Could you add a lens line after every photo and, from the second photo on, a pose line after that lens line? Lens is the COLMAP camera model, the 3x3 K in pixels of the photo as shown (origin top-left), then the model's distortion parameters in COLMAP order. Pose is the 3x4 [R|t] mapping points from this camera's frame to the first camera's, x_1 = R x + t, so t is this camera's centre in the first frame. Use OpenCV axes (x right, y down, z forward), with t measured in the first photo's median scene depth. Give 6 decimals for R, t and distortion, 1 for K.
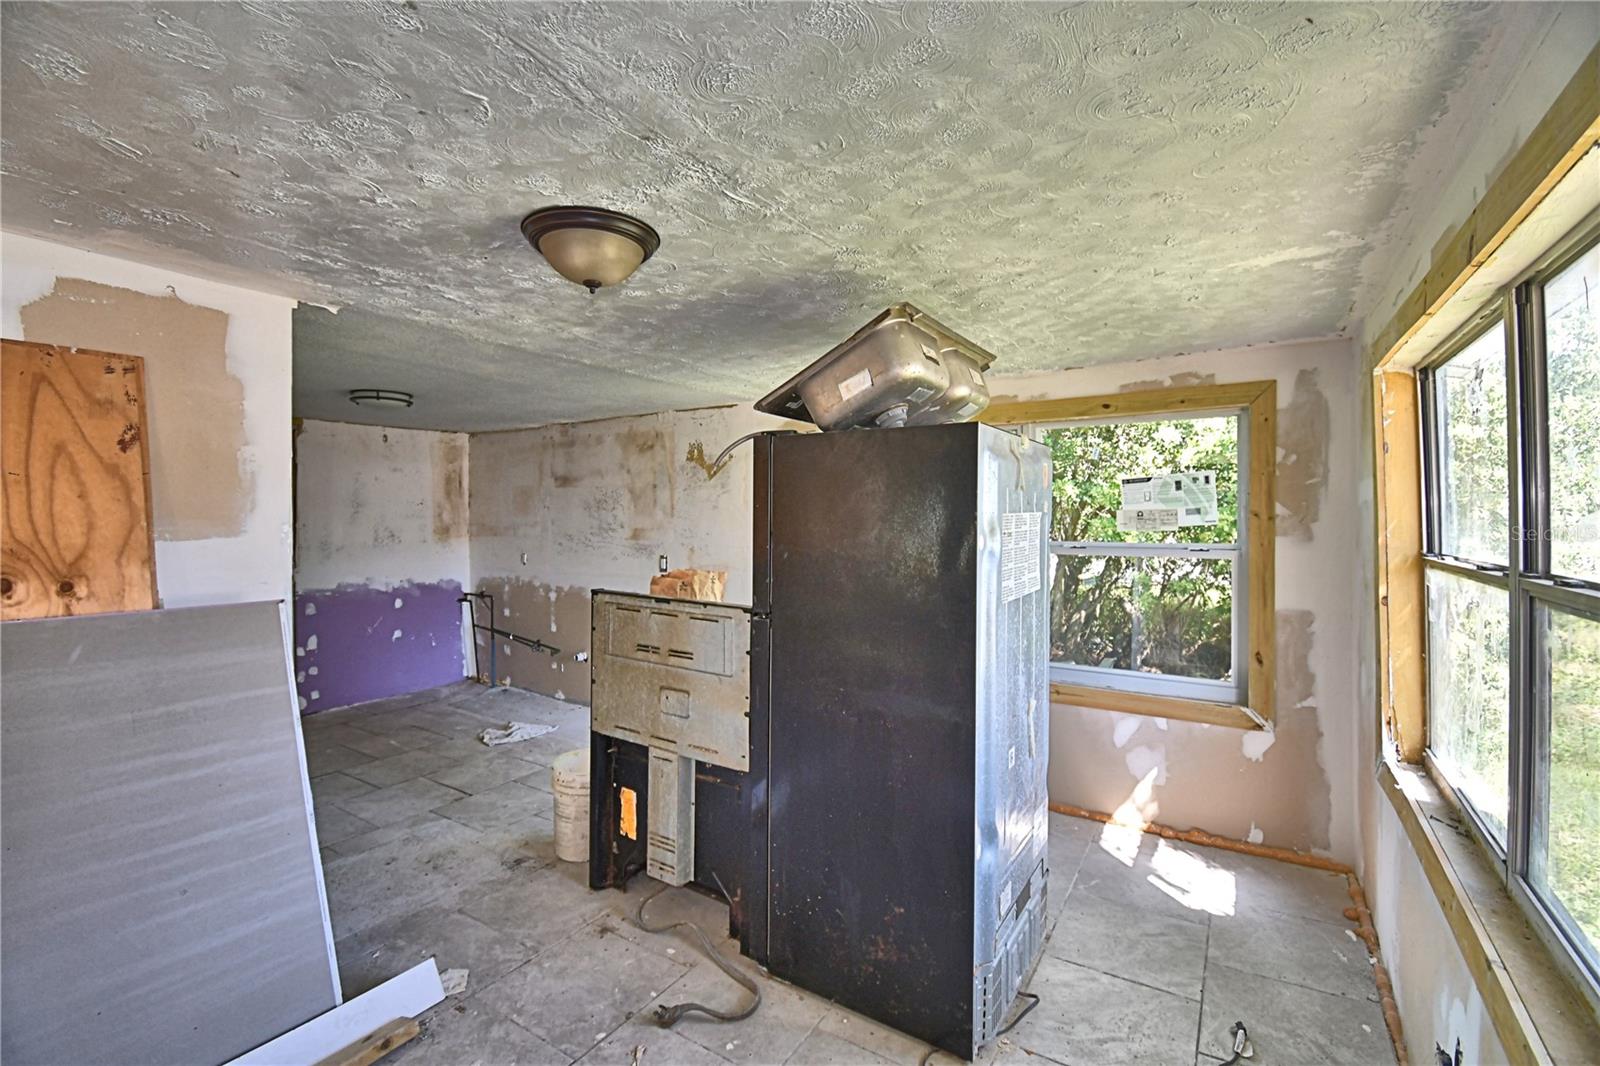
lens RADIAL K [[699.6, 0, 802.1], [0, 699.6, 520.6], [0, 0, 1]] dist [-0.014683, -0.005217]
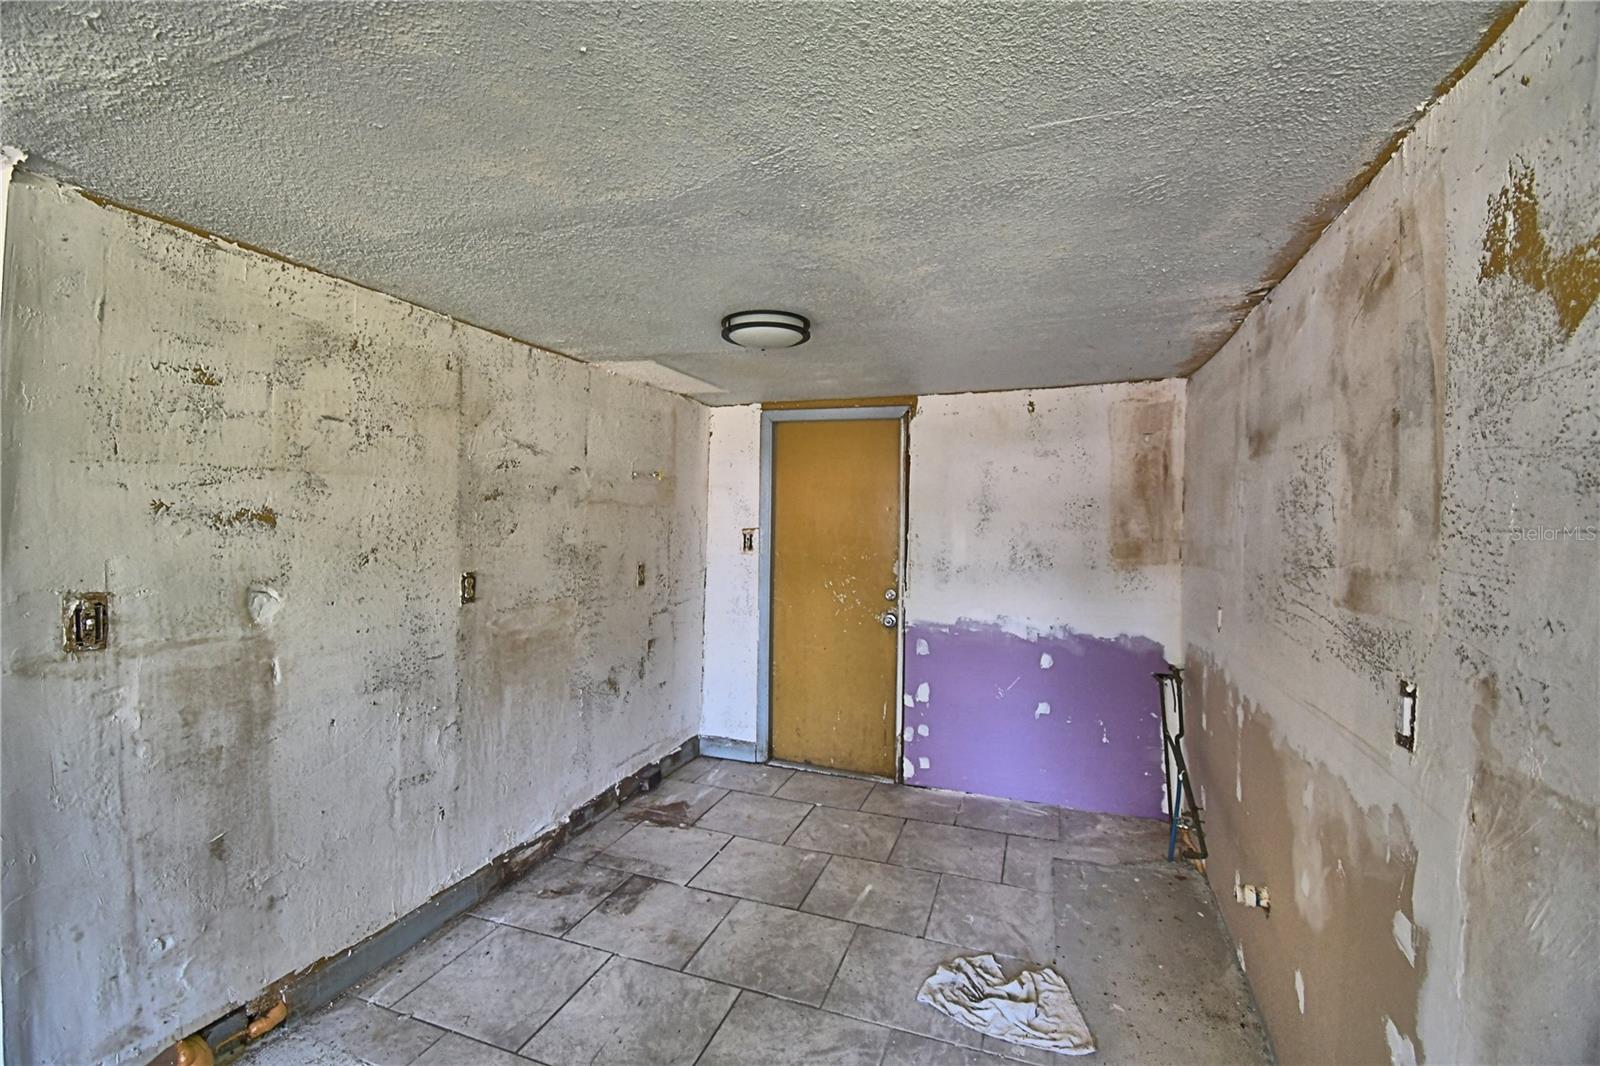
lens RADIAL K [[699.6, 0, 788.9], [0, 699.6, 523.3], [0, 0, 1]] dist [-0.014683, -0.005217]
pose [[0.199716, 0.004953, -0.979841, 0.002684], [-0.020590, 0.999788, 0.000857, -0.004457], [0.979638, 0.020004, 0.199775, 0.746623]]
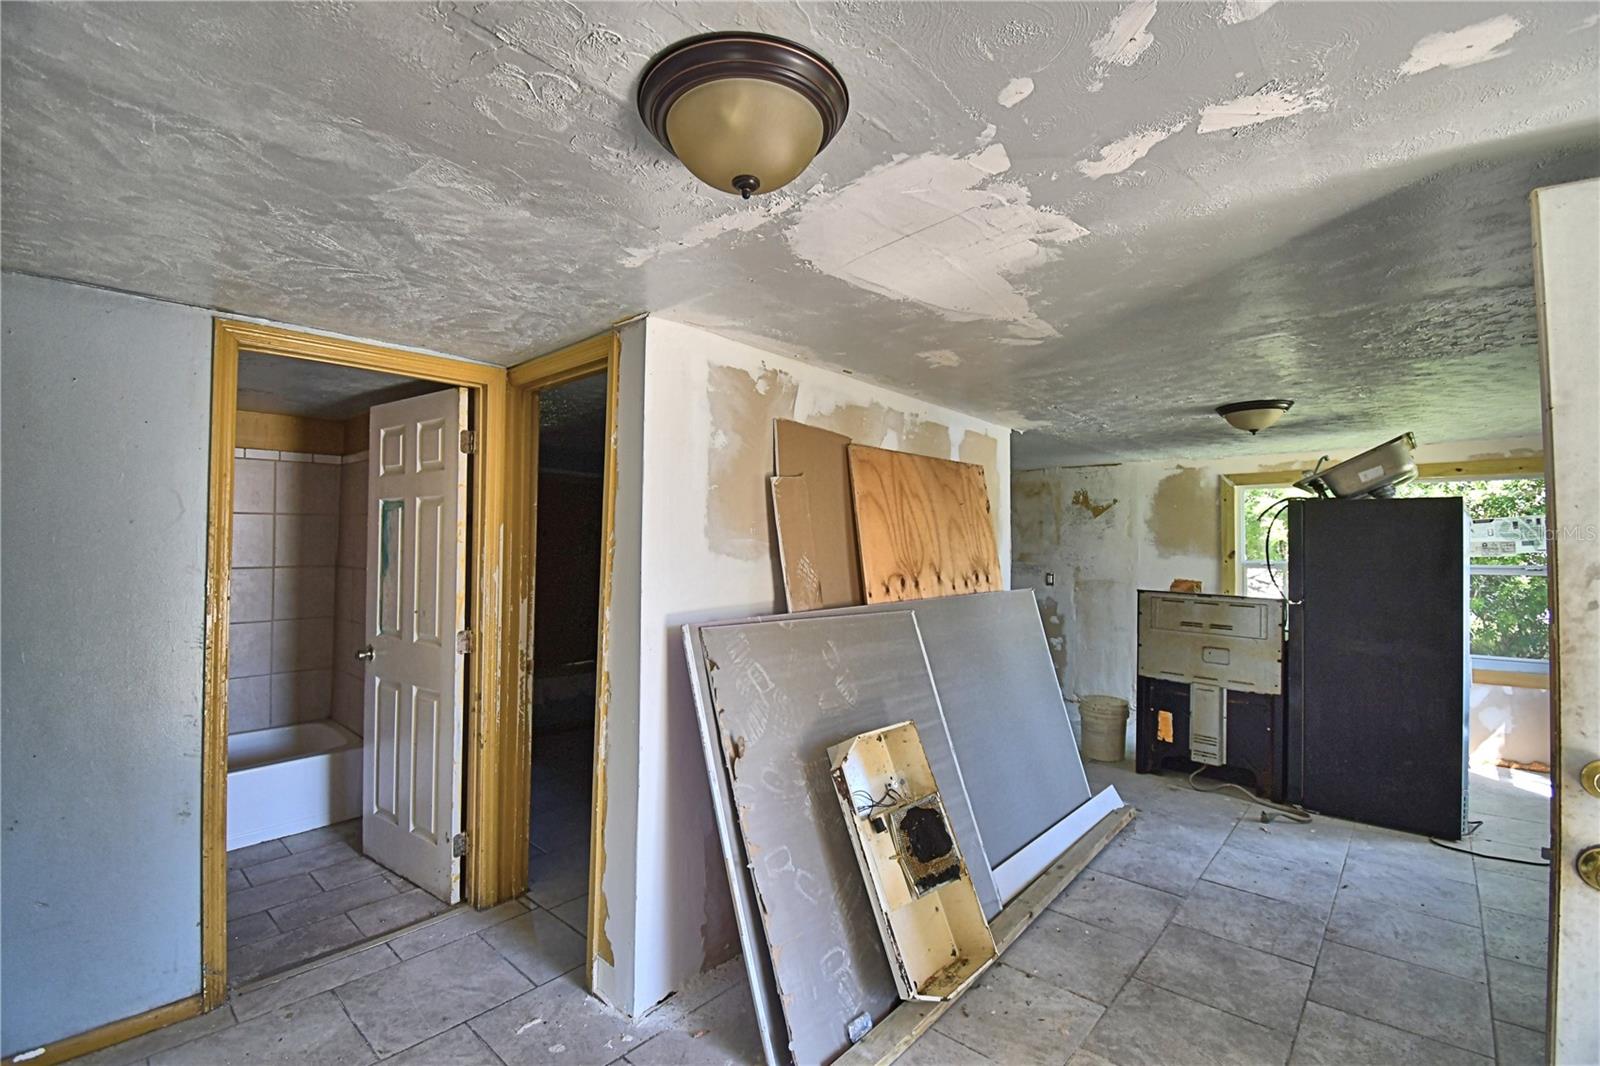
lens RADIAL K [[699.6, 0, 795.7], [0, 699.6, 531.6], [0, 0, 1]] dist [-0.014683, -0.005217]
pose [[0.986066, 0.002042, -0.166340, -0.472781], [-0.005616, 0.999763, -0.021020, 0.000575], [0.166258, 0.021661, 0.985844, -0.435274]]
